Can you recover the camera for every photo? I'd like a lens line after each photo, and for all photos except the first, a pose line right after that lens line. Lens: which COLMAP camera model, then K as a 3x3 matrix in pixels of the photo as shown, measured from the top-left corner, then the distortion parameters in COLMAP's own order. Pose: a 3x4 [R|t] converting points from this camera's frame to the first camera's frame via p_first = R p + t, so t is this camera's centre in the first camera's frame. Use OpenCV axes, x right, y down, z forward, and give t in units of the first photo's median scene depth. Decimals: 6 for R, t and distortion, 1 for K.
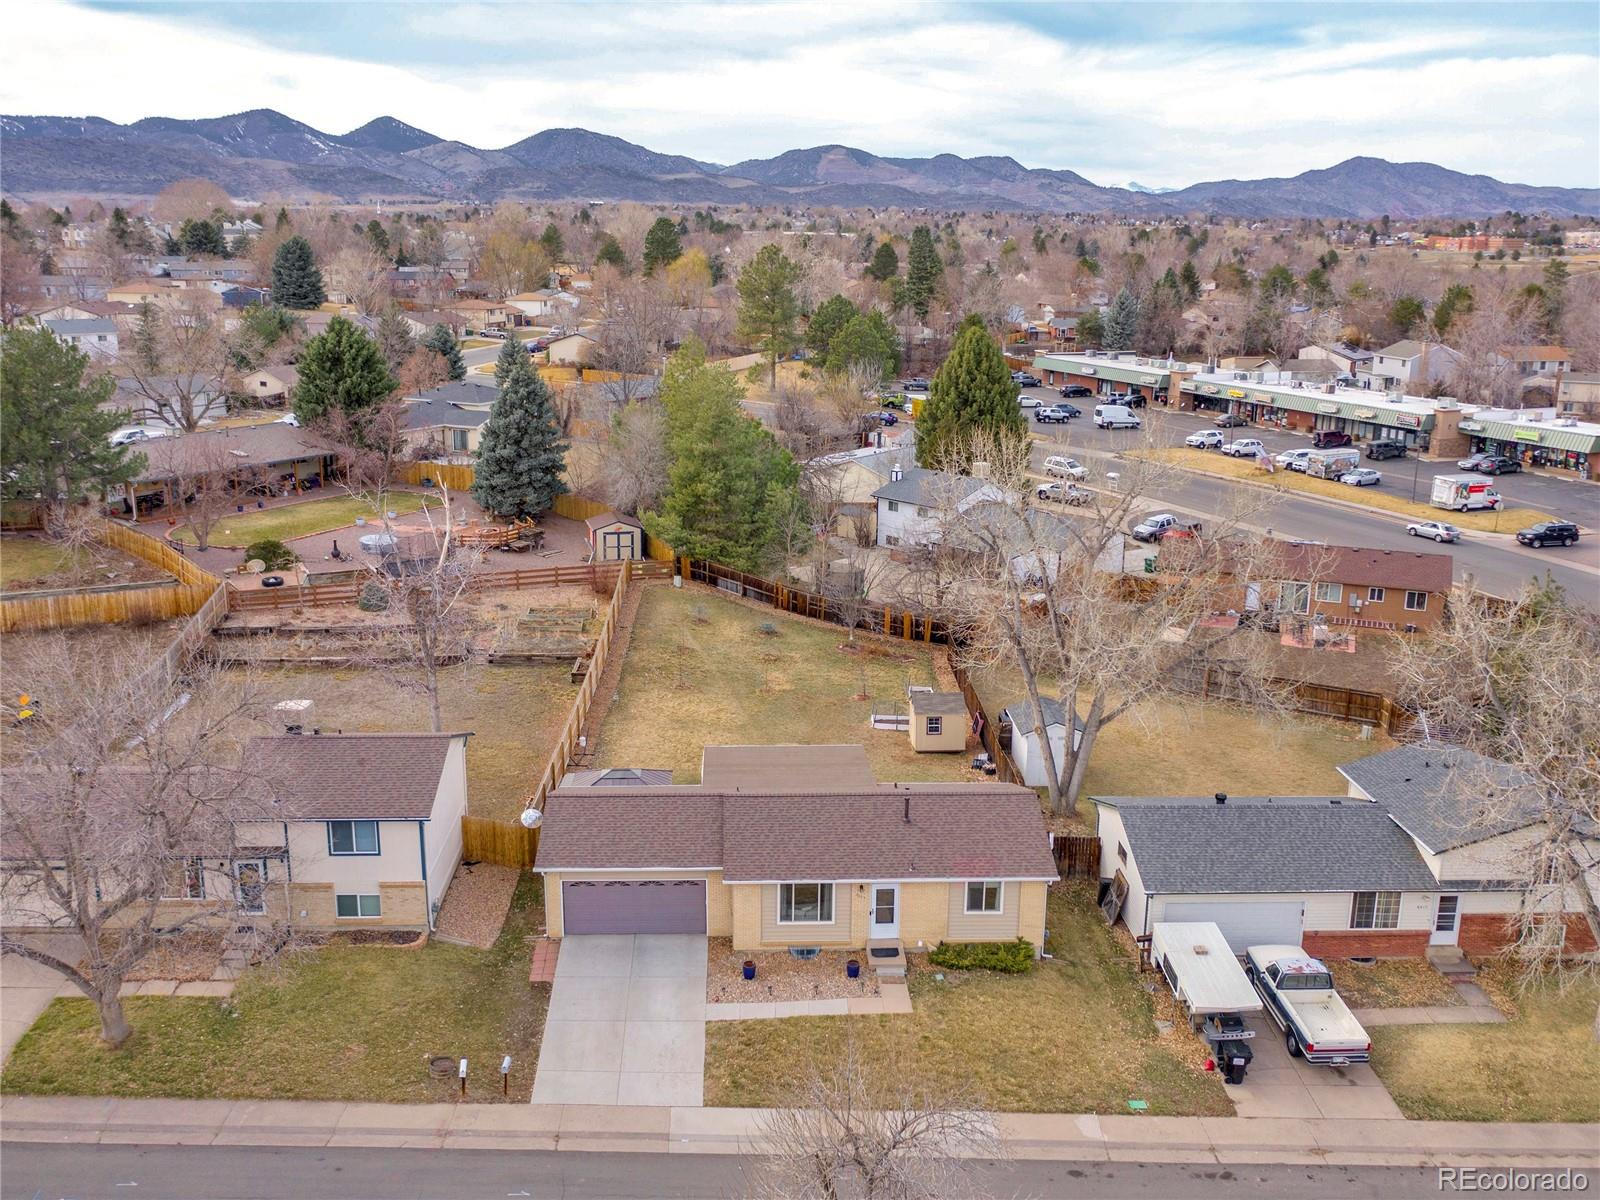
lens RADIAL K [[1429.0, 0, 793.5], [0, 1429.0, 600.5], [0, 0, 1]] dist [0.001117, 0.004057]
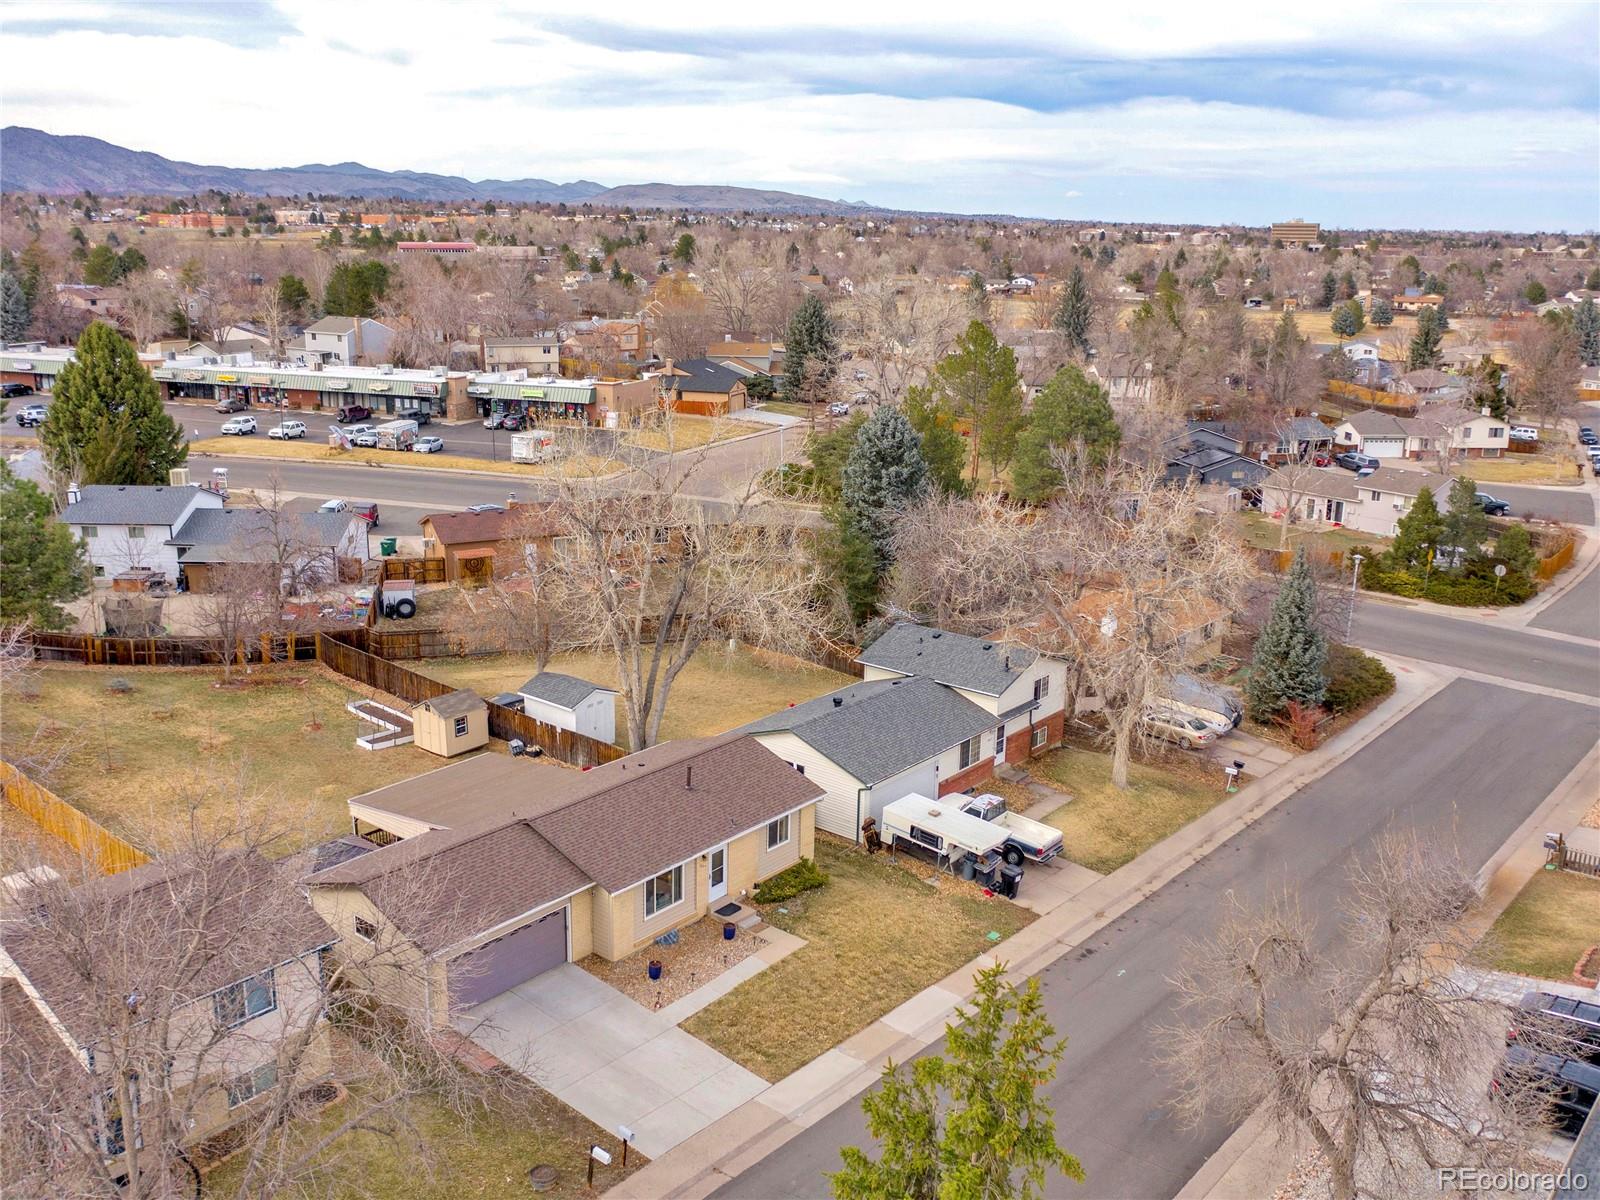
lens RADIAL K [[1429.0, 0, 793.5], [0, 1429.0, 600.5], [0, 0, 1]] dist [0.001117, 0.004057]
pose [[0.665975, -0.188169, 0.721851, -0.604727], [0.176967, 0.979892, 0.092165, -0.063771], [-0.724679, 0.066365, 0.685884, 0.222415]]
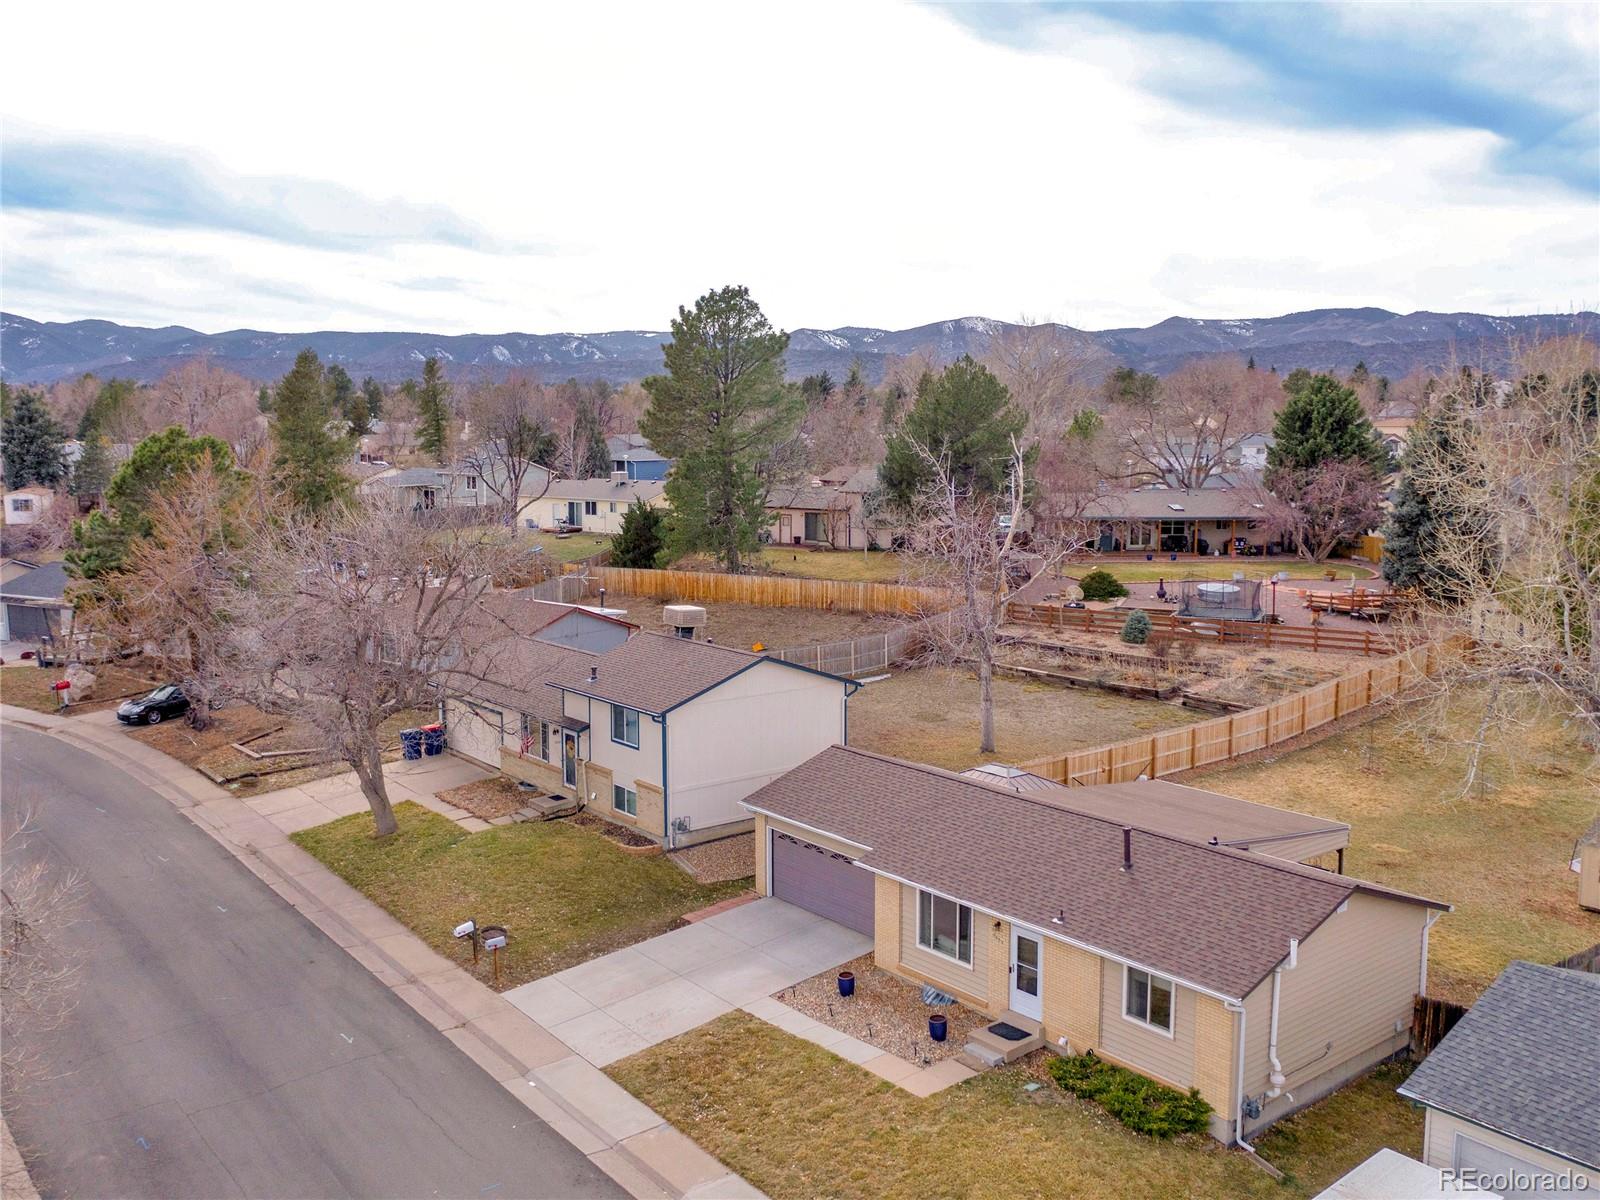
lens RADIAL K [[1429.0, 0, 793.5], [0, 1429.0, 600.5], [0, 0, 1]] dist [0.001117, 0.004057]
pose [[0.592285, 0.092805, -0.800366, 0.508123], [-0.196446, 0.980001, -0.031739, 0.086722], [0.781414, 0.176027, 0.598671, 0.471427]]
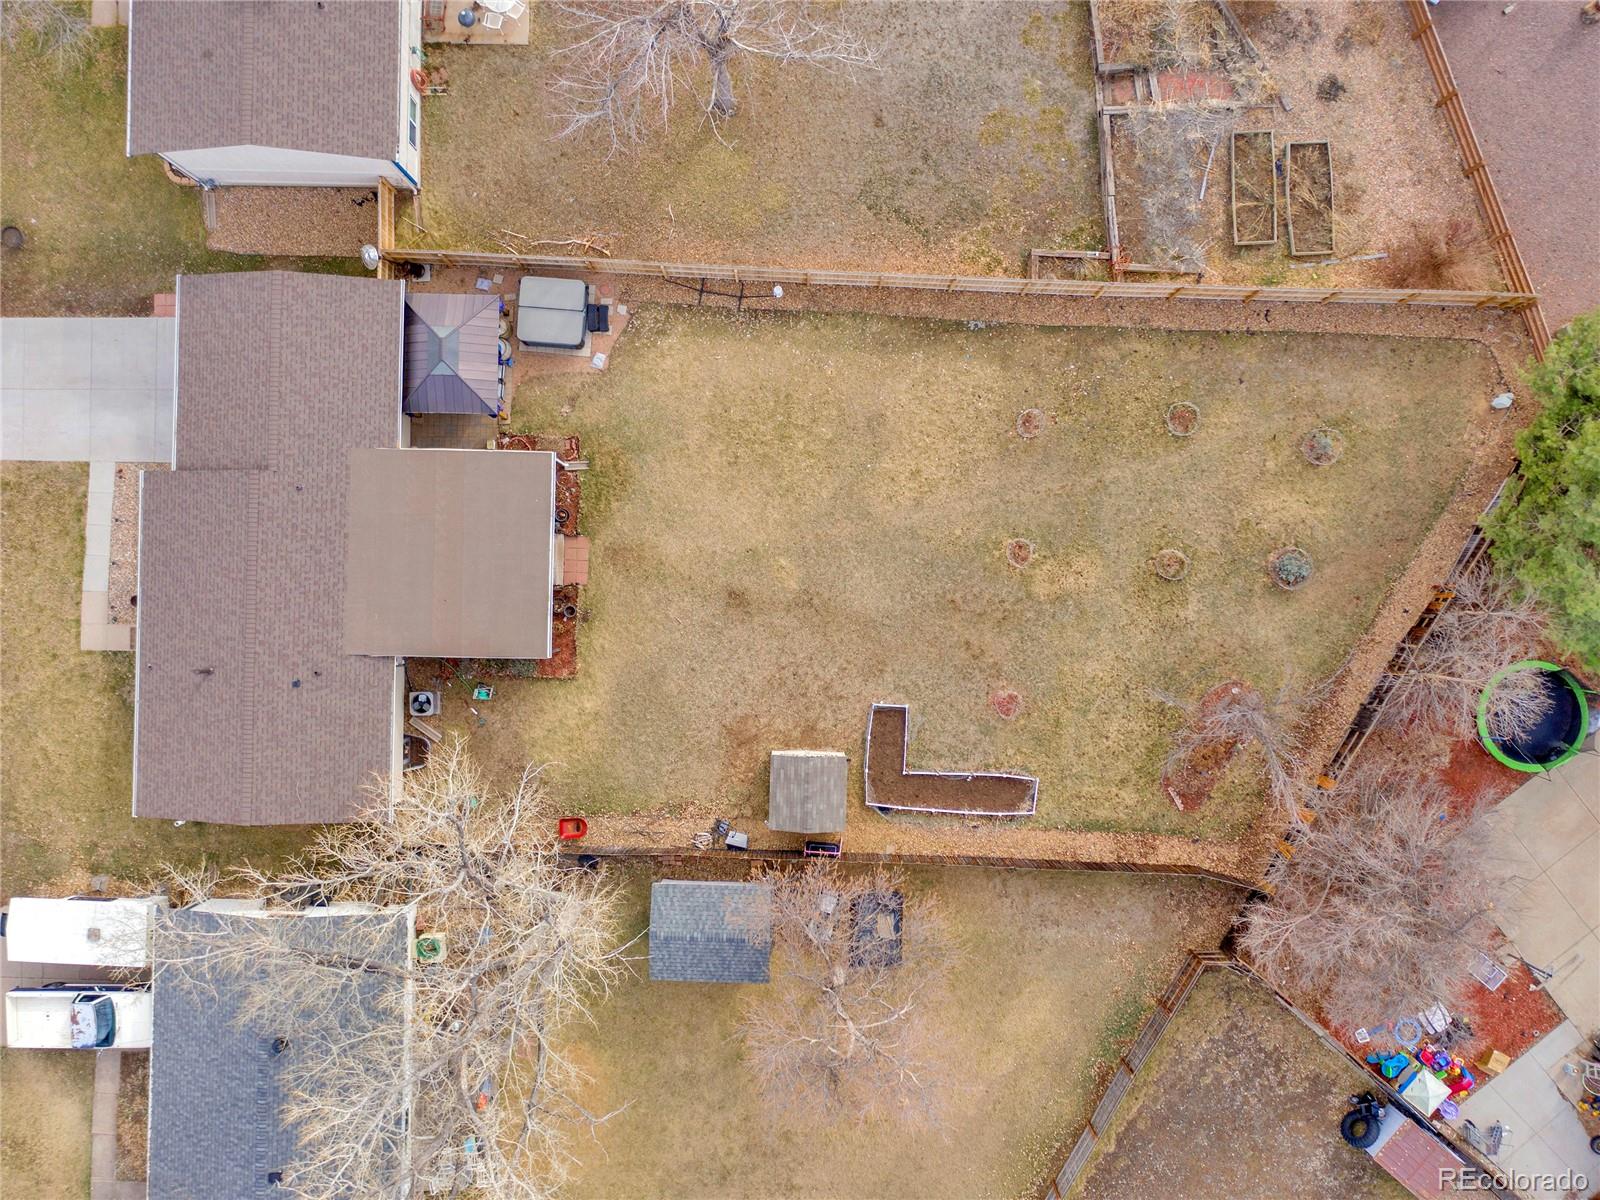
lens RADIAL K [[1429.0, 0, 793.5], [0, 1429.0, 600.5], [0, 0, 1]] dist [0.001117, 0.004057]
pose [[-0.059671, 0.998166, -0.010176, 0.022390], [-0.247975, -0.004948, 0.968754, -0.826540], [0.966927, 0.060330, 0.247815, 1.143455]]
